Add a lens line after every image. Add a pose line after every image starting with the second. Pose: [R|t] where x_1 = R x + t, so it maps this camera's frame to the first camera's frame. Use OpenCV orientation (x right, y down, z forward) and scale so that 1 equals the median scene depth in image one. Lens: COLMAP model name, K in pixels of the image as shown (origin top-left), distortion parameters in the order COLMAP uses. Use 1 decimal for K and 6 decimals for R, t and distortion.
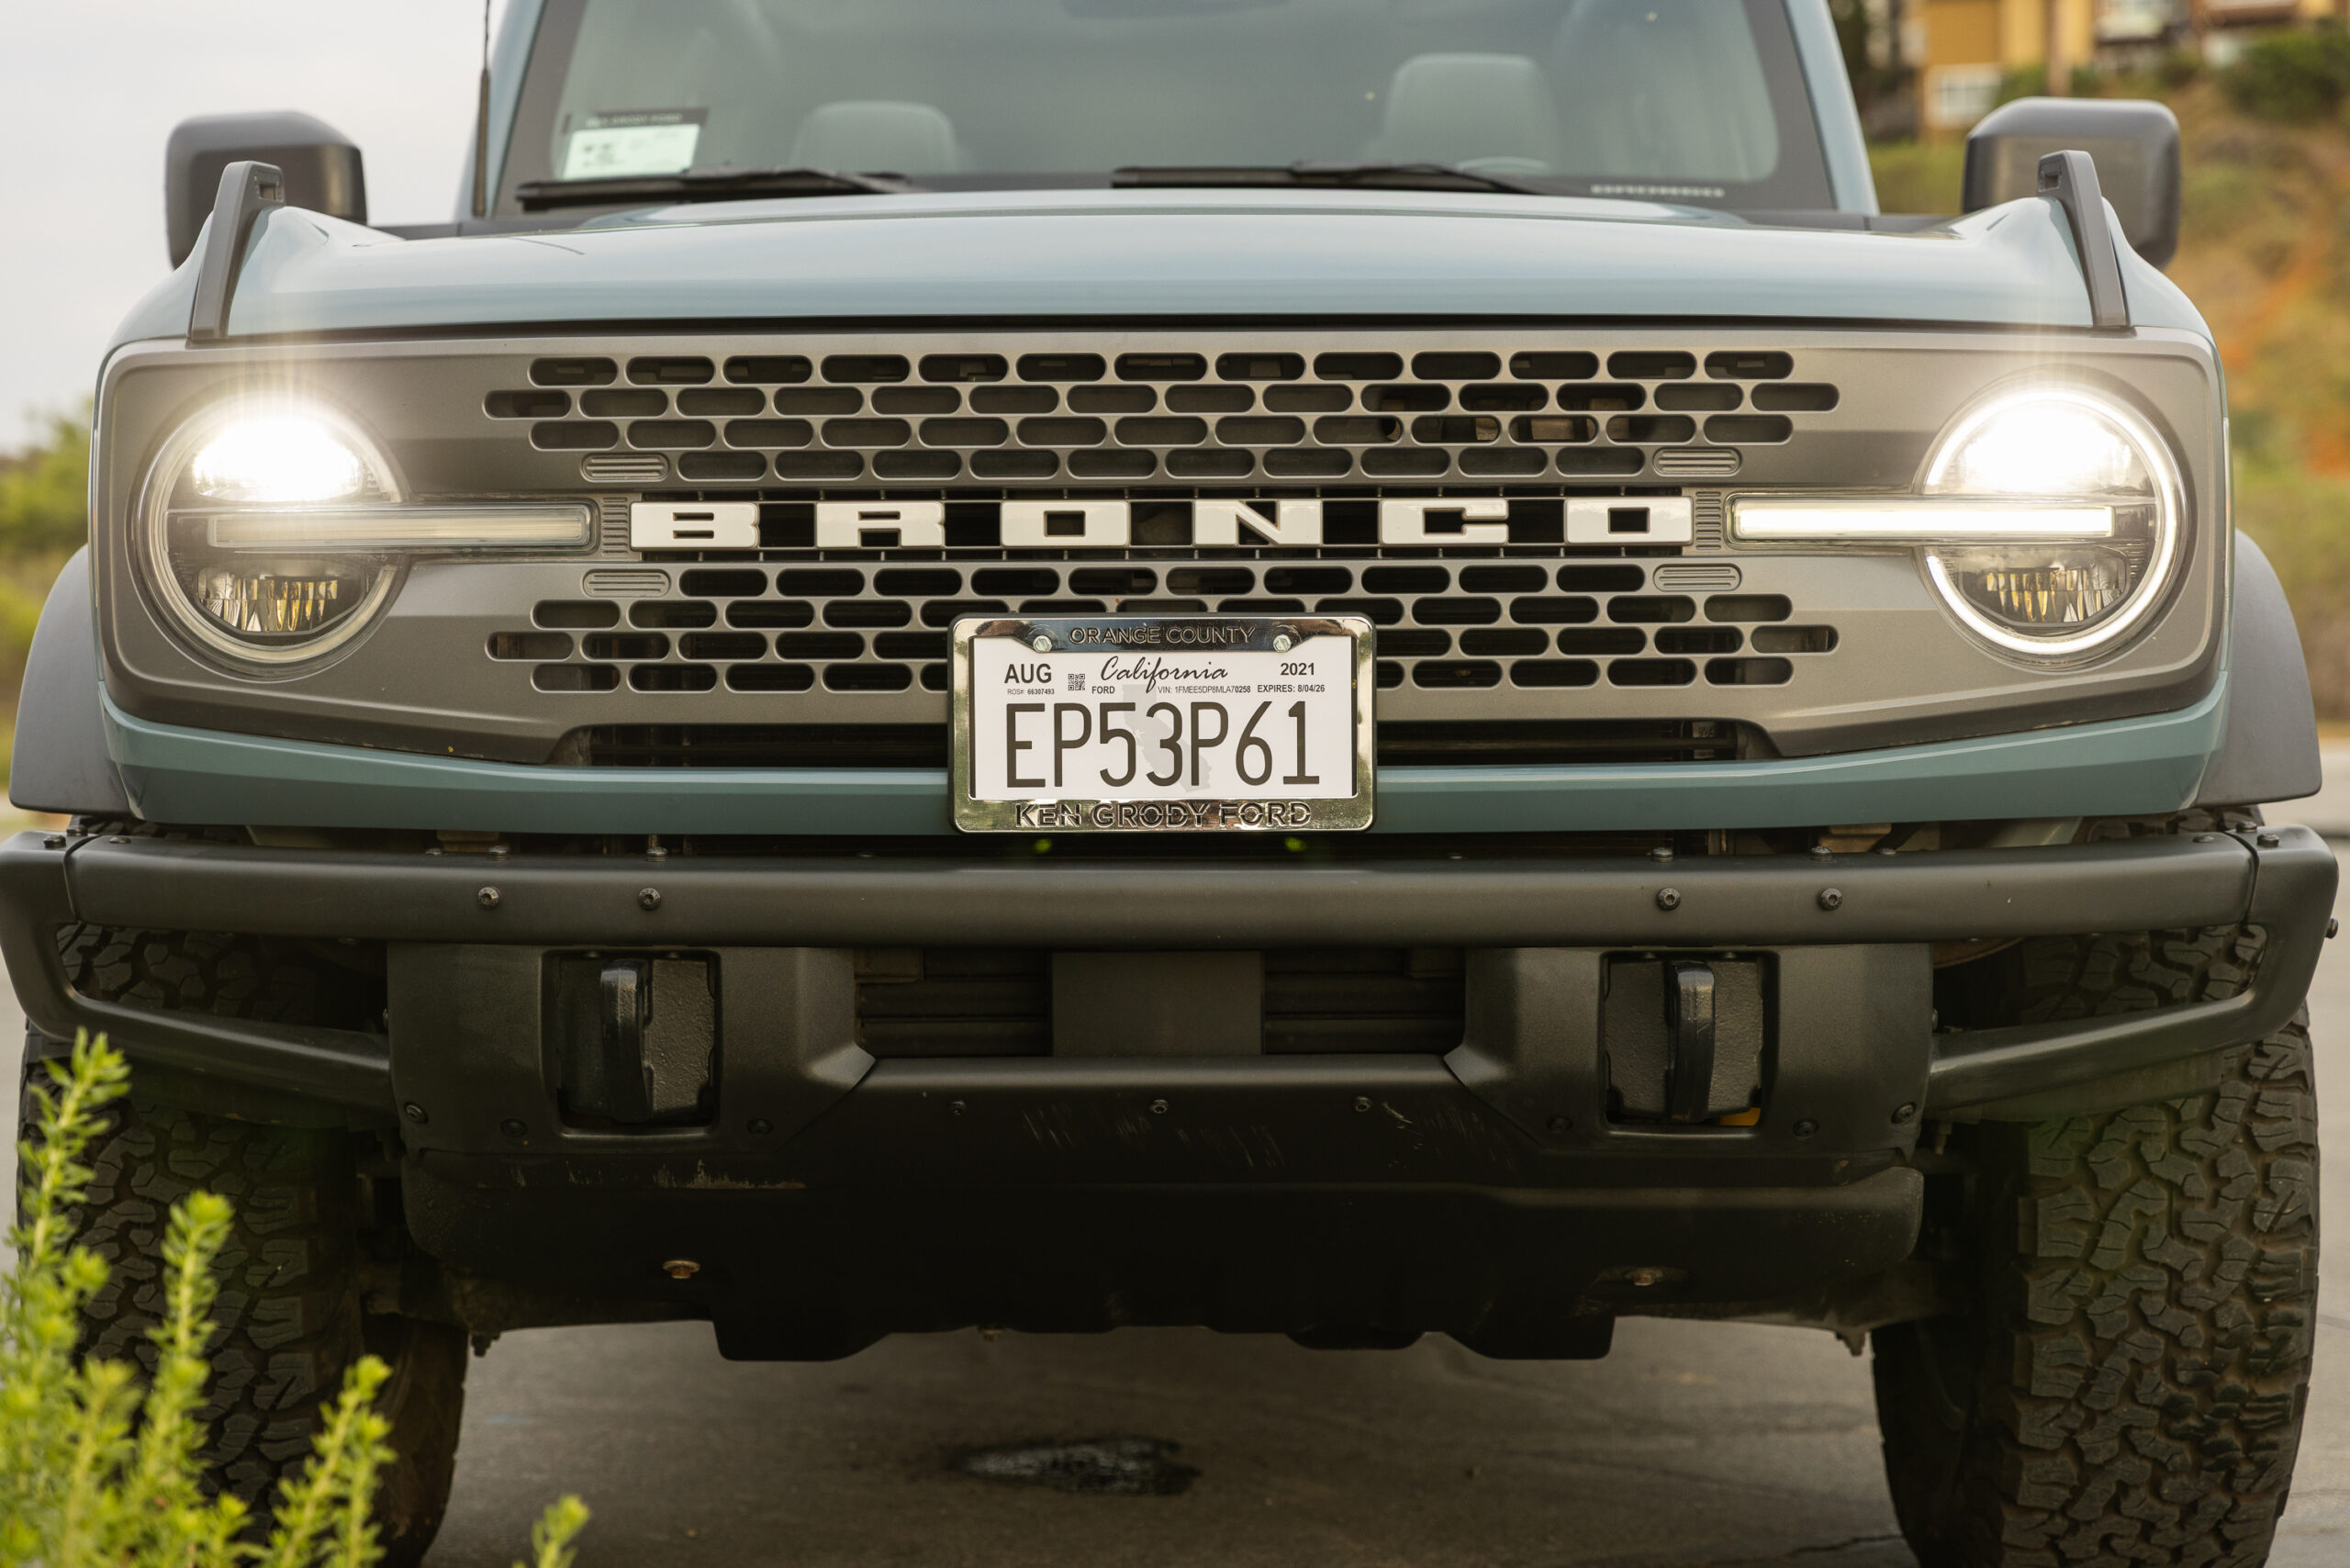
lens RADIAL K [[5164.8, 0, 1175.0], [0, 5164.8, 784.0], [0, 0, 1]] dist [0.008446, 0.073281]
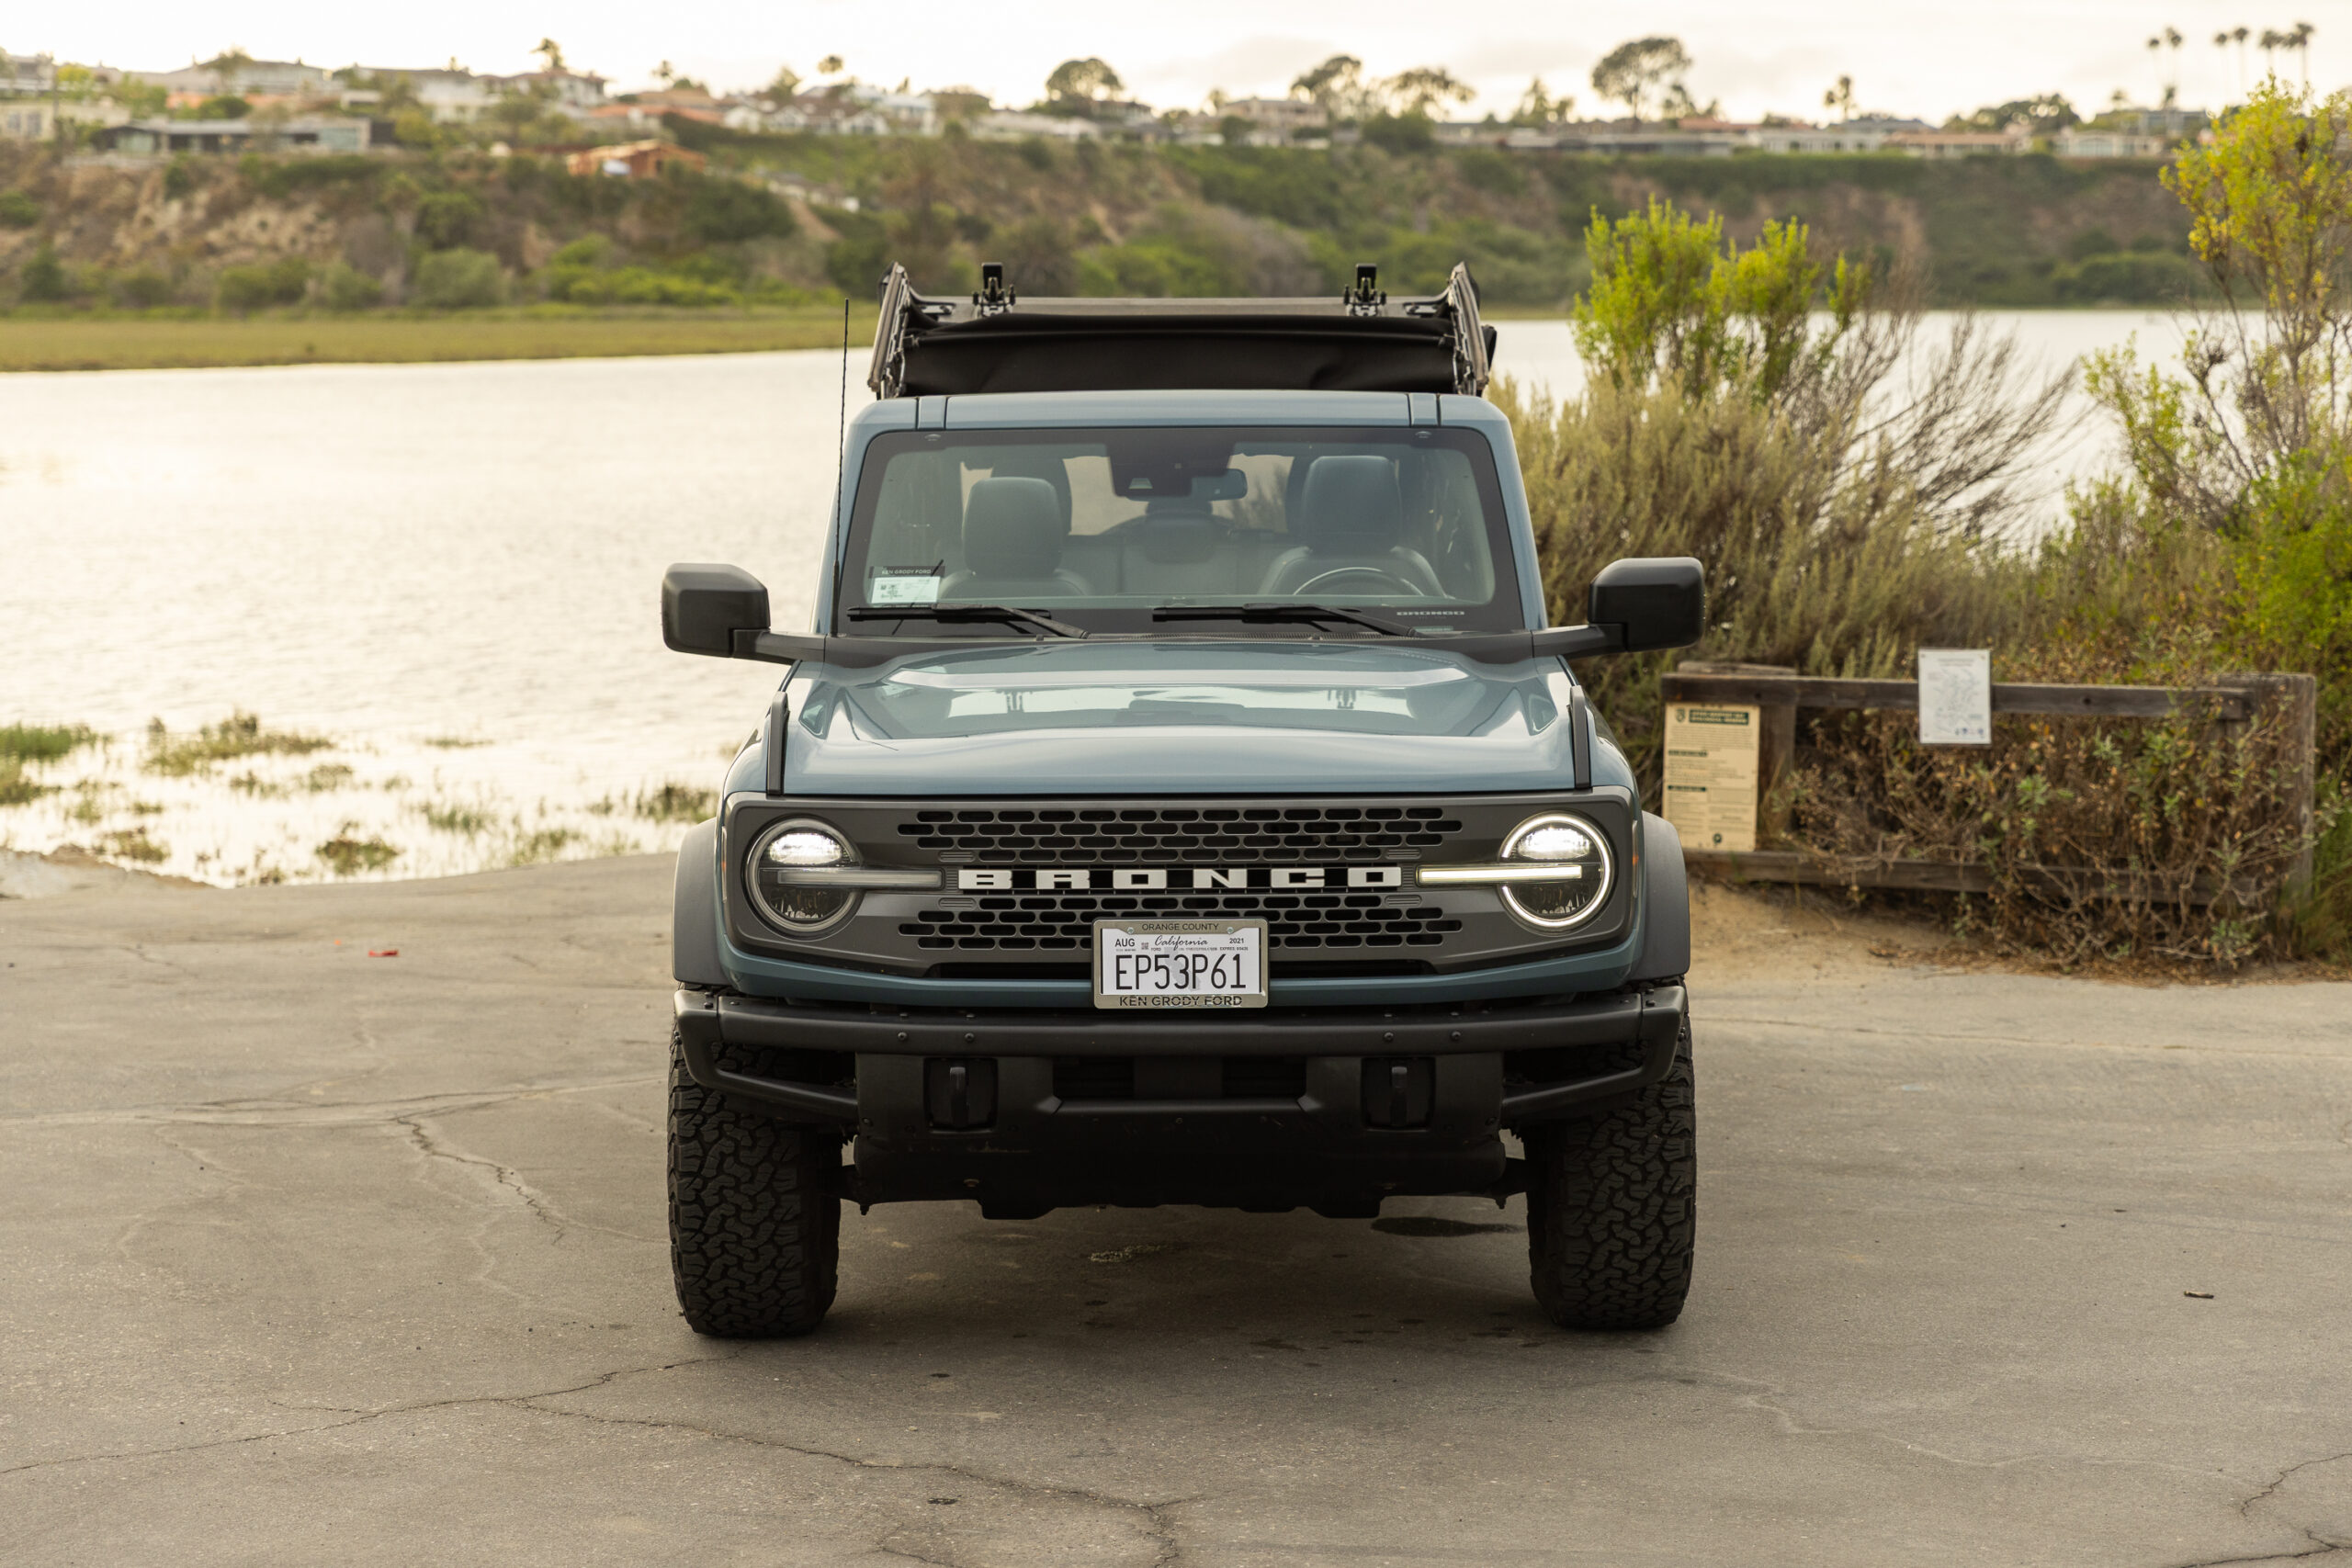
lens RADIAL K [[5098.2, 0, 1165.7], [0, 5098.2, 702.7], [0, 0, 1]] dist [-0.012562, 0.171295]
pose [[0.999986, -0.003359, -0.004031, 0.000629], [0.003482, 0.999511, 0.031079, -0.206224], [0.003924, -0.031092, 0.999509, -1.368224]]
